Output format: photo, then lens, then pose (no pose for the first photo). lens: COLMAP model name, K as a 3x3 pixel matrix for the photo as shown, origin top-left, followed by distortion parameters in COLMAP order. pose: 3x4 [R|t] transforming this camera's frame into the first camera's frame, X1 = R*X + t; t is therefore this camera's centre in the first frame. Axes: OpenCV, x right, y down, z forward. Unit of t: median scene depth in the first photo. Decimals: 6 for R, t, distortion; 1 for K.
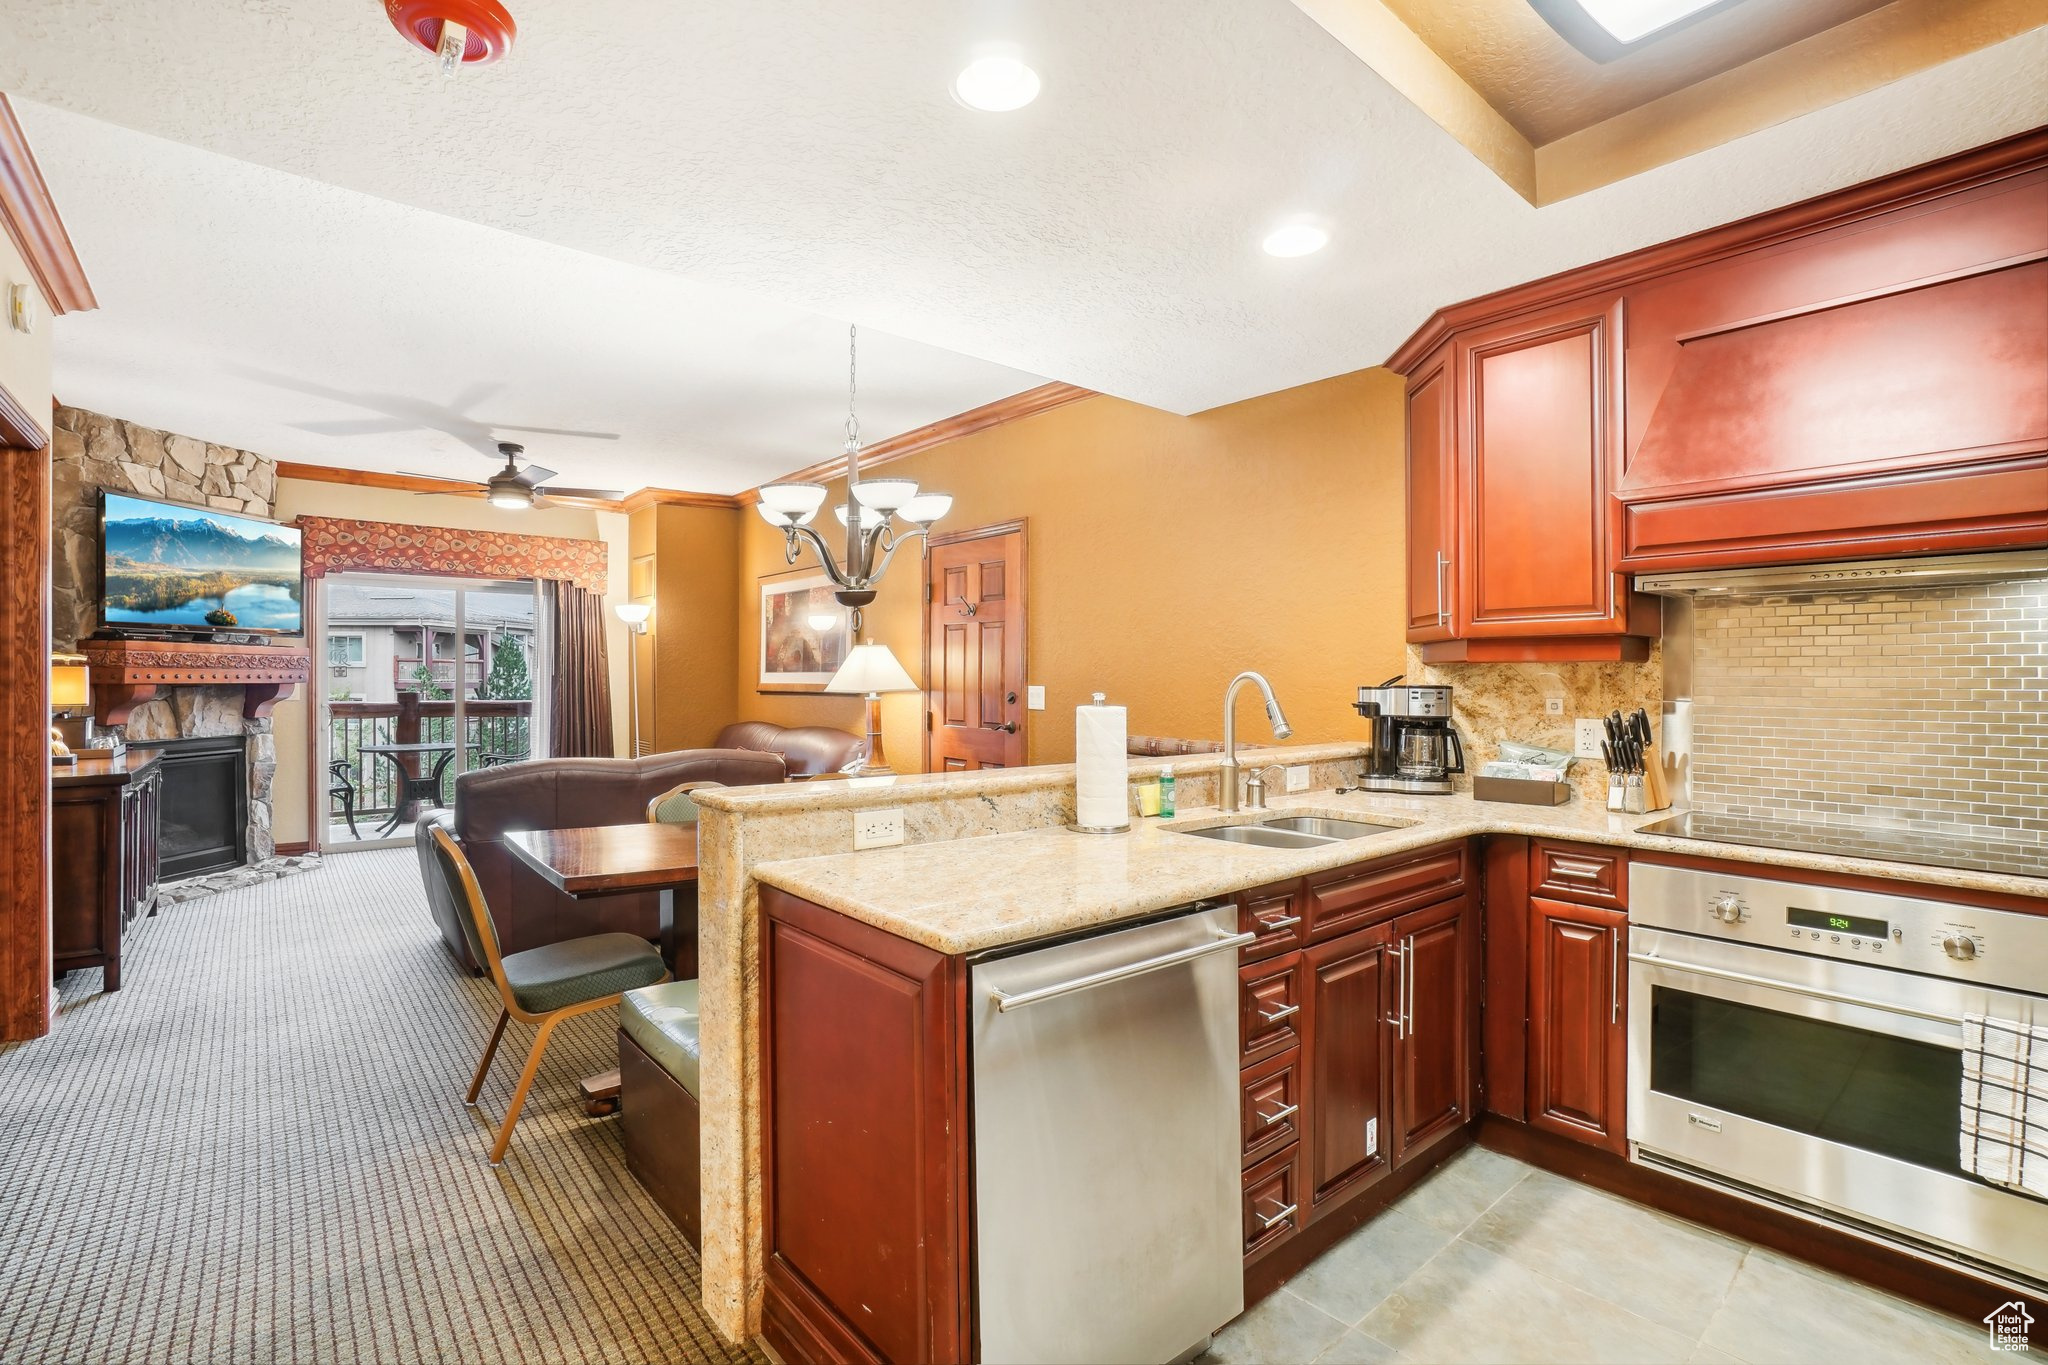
lens RADIAL K [[925.9, 0, 987.5], [0, 925.9, 680.4], [0, 0, 1]] dist [-0.061025, 0.019447]
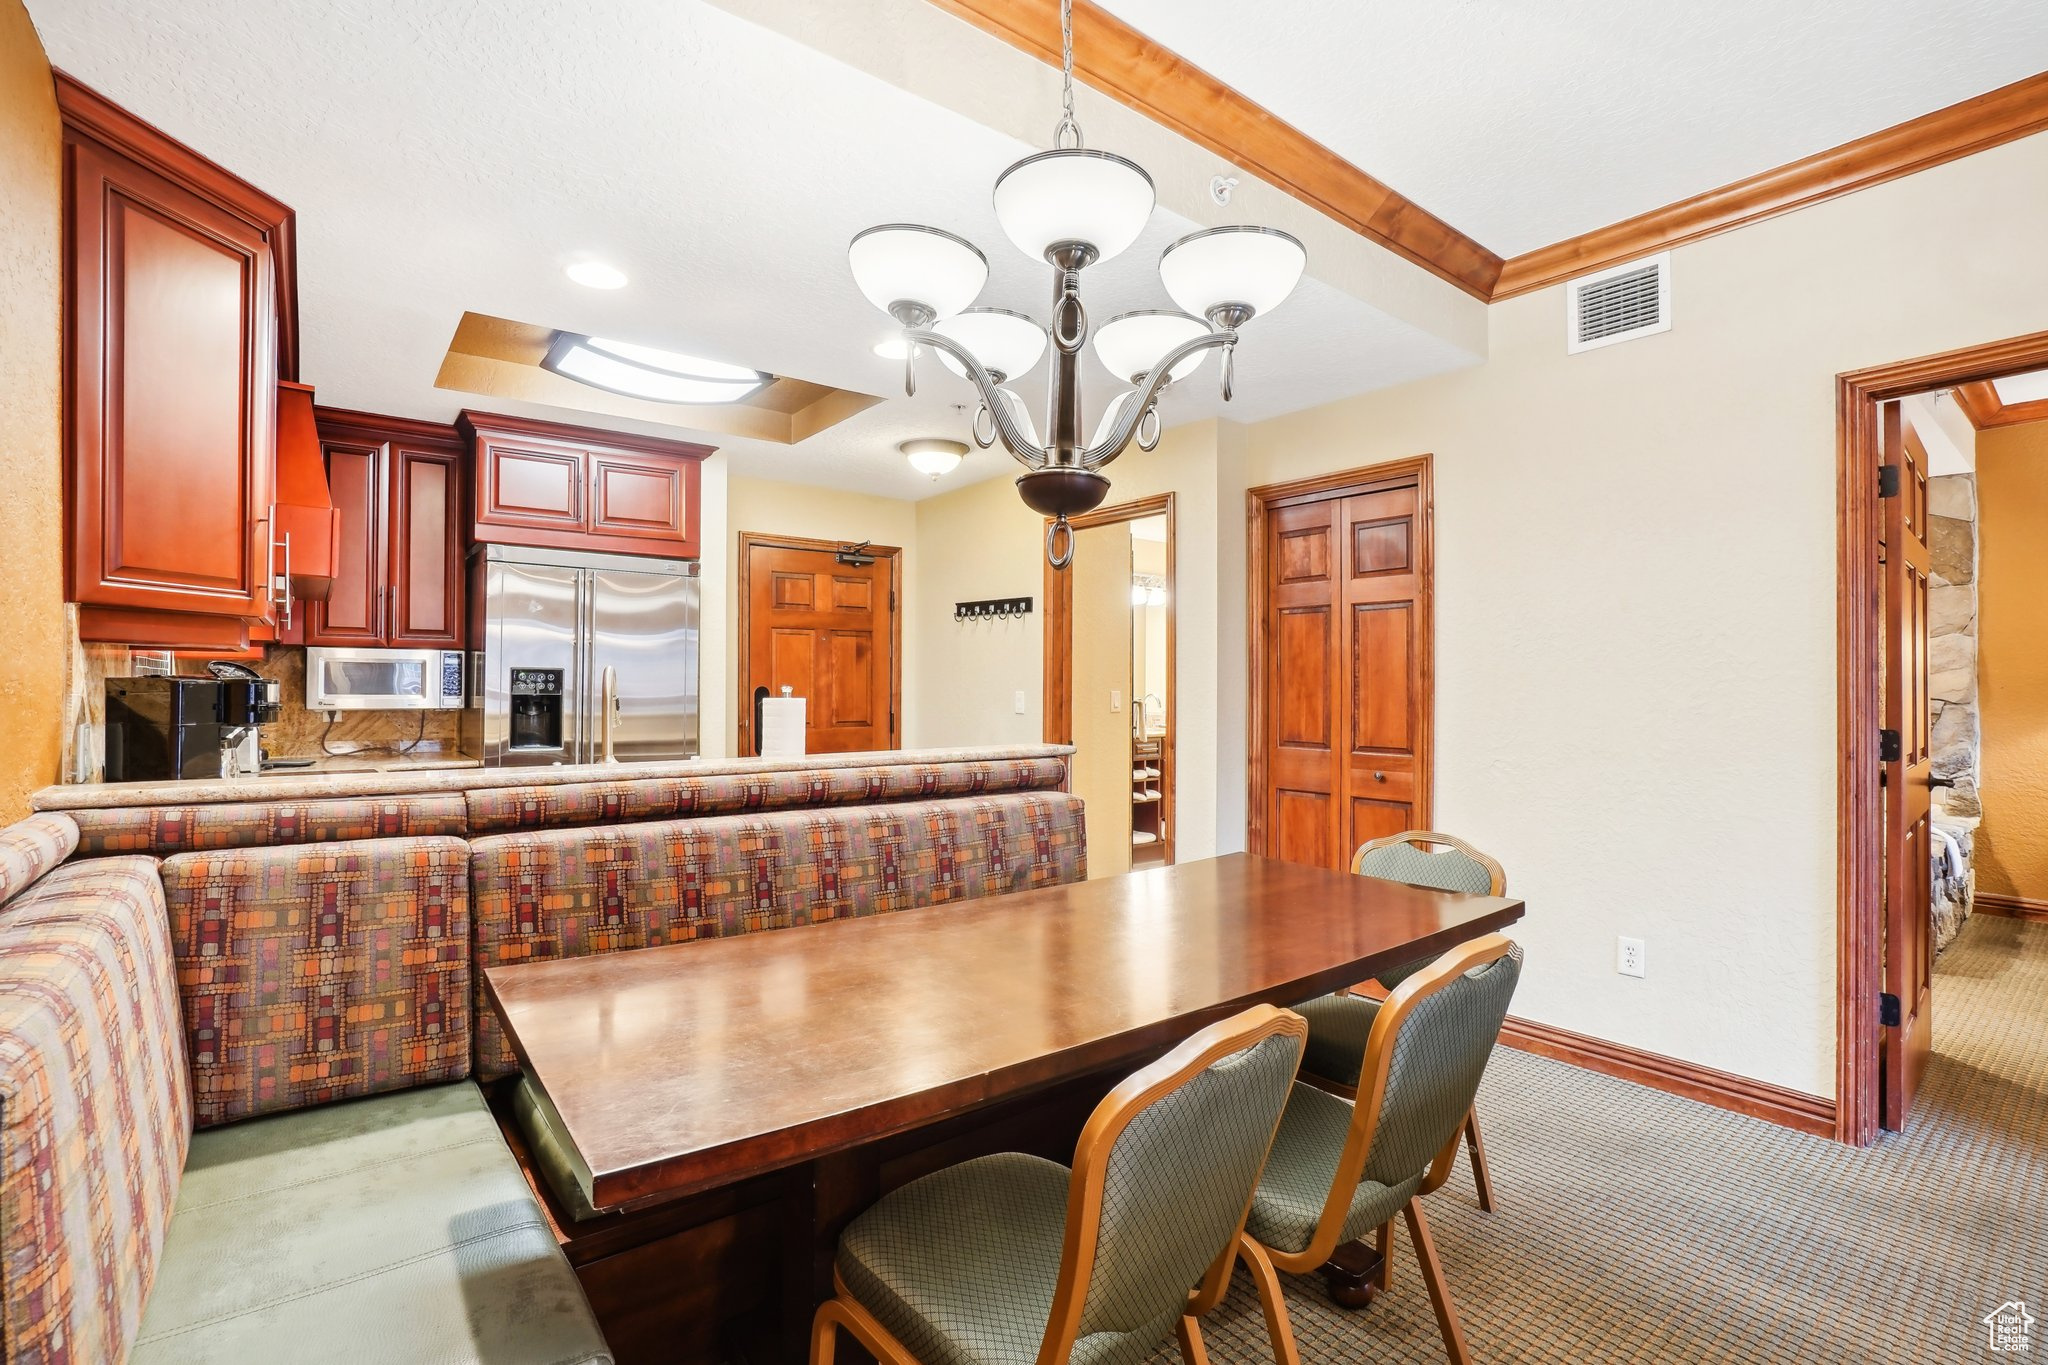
lens RADIAL K [[925.9, 0, 999.9], [0, 925.9, 686.2], [0, 0, 1]] dist [-0.061025, 0.019447]
pose [[-0.999720, -0.007229, 0.022552, -0.082778], [-0.007152, 0.999968, 0.003513, 0.003647], [-0.022577, 0.003351, -0.999739, 0.996640]]
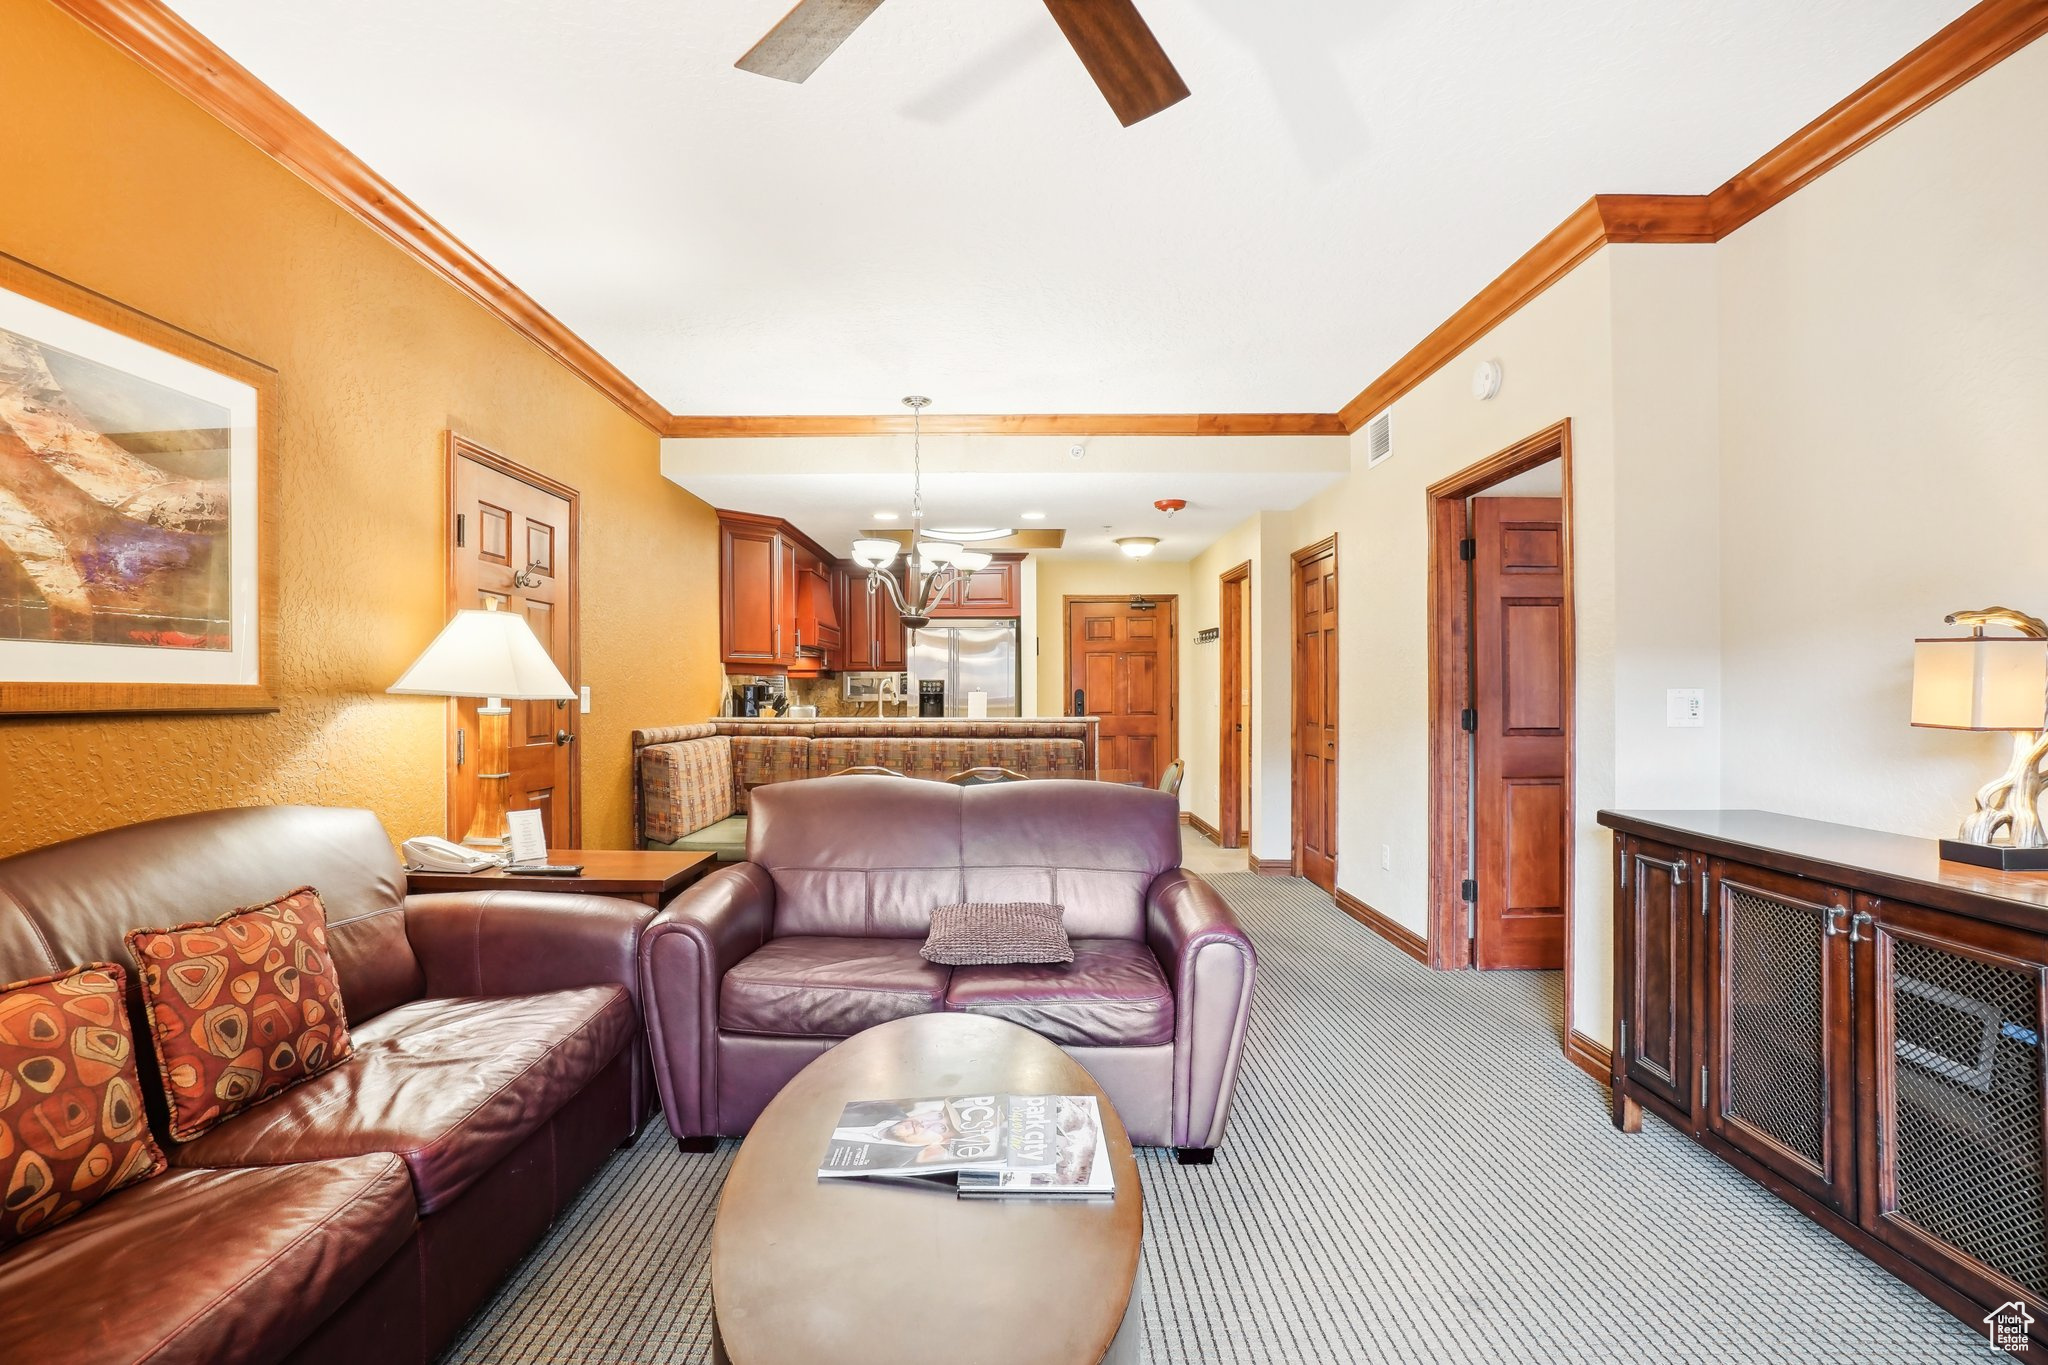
lens RADIAL K [[925.9, 0, 1012.9], [0, 925.9, 684.1], [0, 0, 1]] dist [-0.061025, 0.019447]
pose [[-0.777091, 0.001958, 0.629385, -0.776834], [-0.000313, 0.999994, -0.003498, 0.006373], [-0.629388, -0.002916, -0.777086, 1.361583]]
